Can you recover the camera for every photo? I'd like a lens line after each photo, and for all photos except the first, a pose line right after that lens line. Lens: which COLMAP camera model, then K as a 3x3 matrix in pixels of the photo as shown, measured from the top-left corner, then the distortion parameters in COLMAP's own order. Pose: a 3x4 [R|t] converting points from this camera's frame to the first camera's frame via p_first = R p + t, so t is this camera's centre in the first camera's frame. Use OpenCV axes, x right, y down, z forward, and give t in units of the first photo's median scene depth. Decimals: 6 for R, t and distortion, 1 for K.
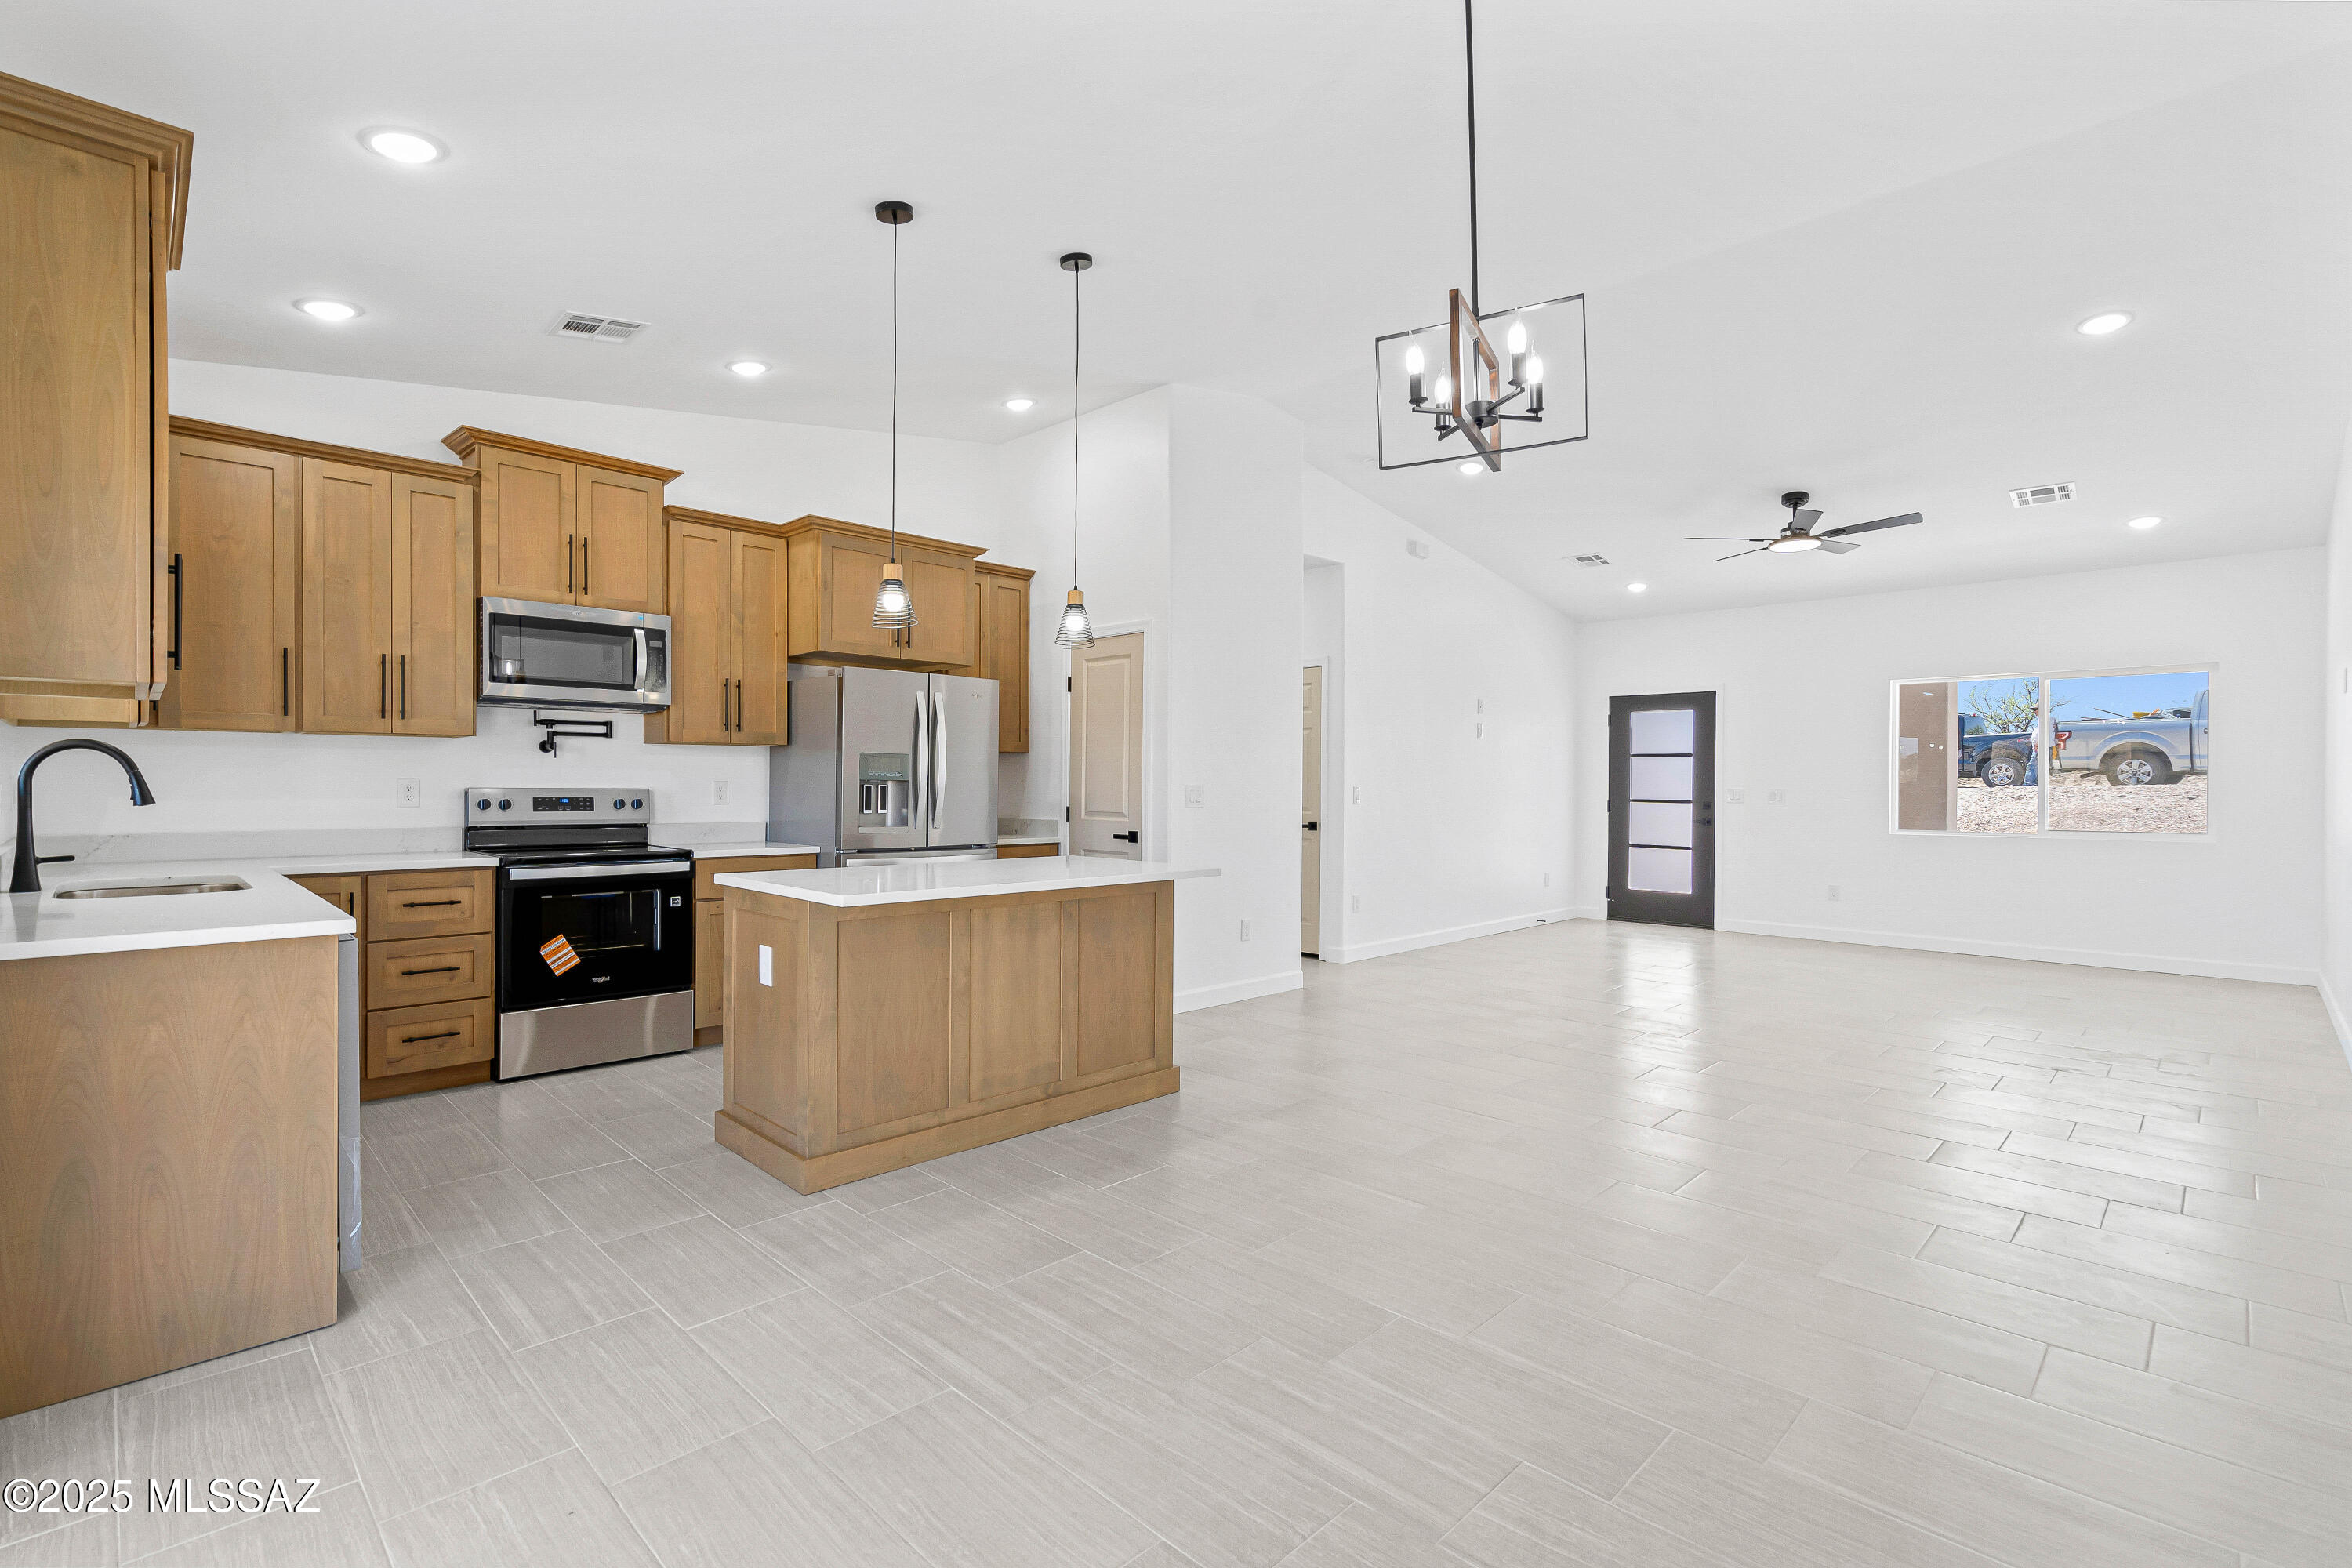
lens RADIAL K [[1068.7, 0, 1163.0], [0, 1068.7, 811.3], [0, 0, 1]] dist [-0.021784, 0.000117]
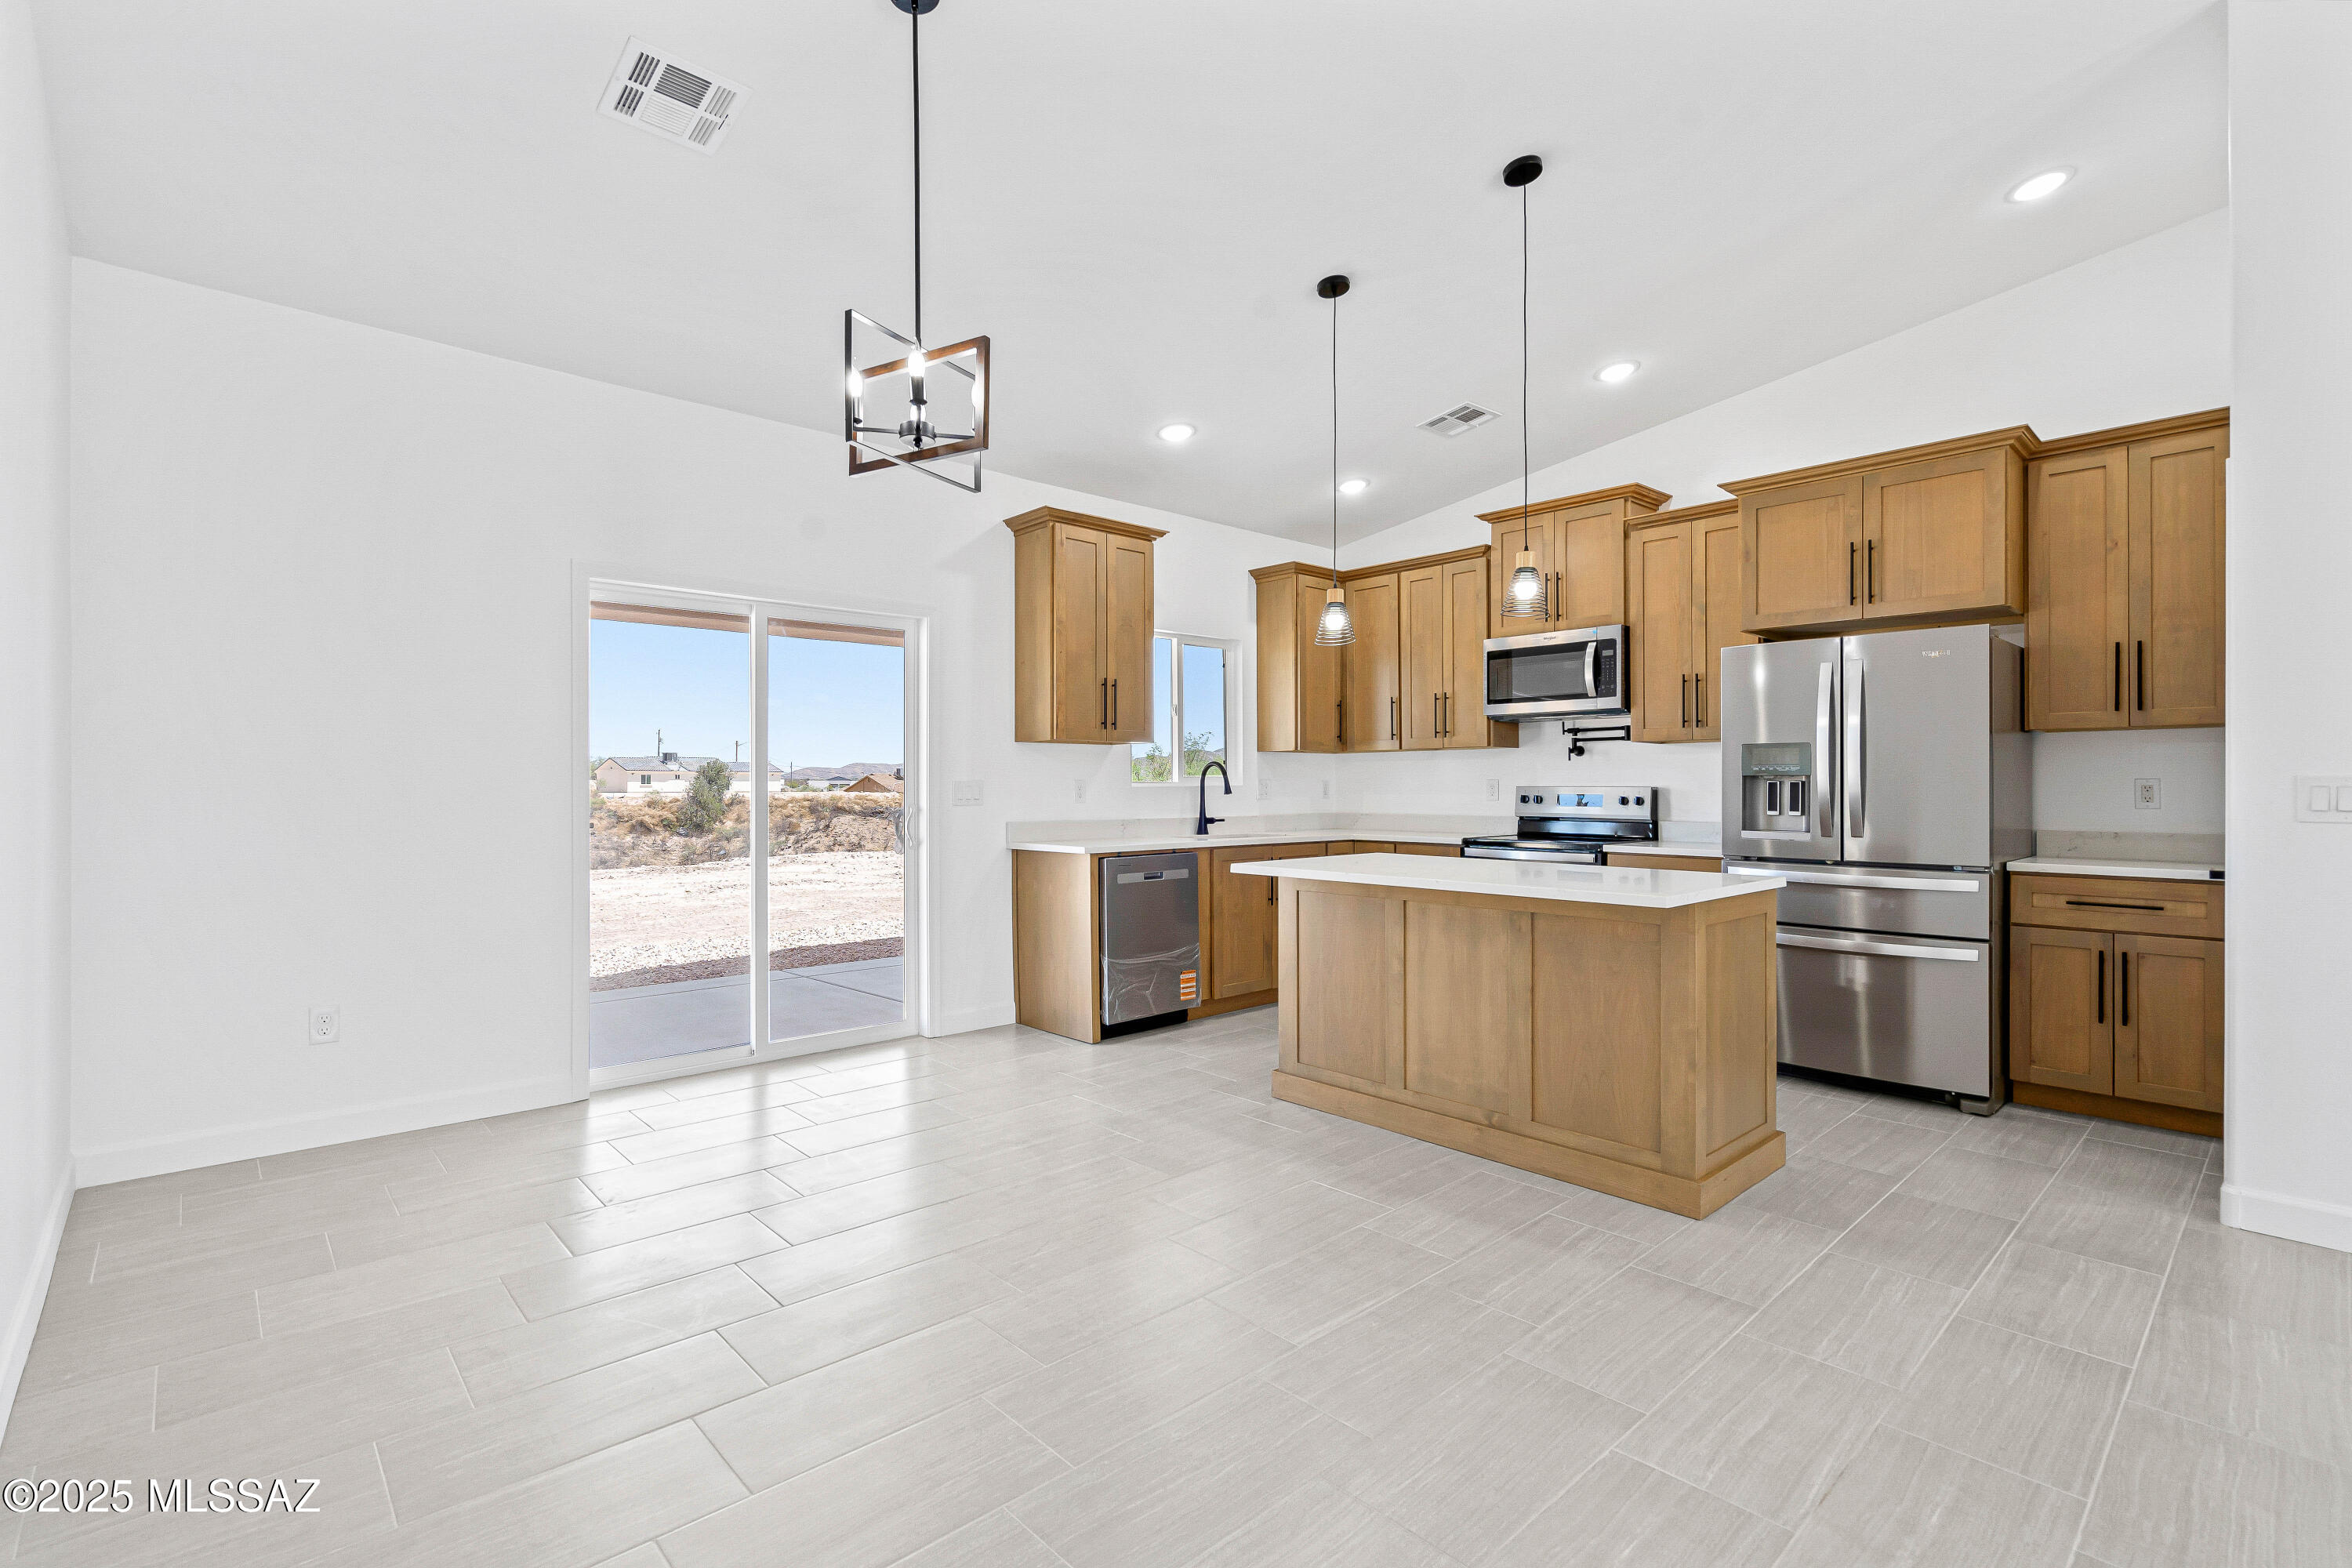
lens RADIAL K [[1078.5, 0, 1163.0], [0, 1078.5, 791.8], [0, 0, 1]] dist [0.035027, 0.000049]
pose [[-0.035955, 0.001342, -0.999353, 0.782968], [-0.022588, 0.999743, 0.002155, -0.009788], [0.999098, 0.022650, -0.035915, 0.716070]]
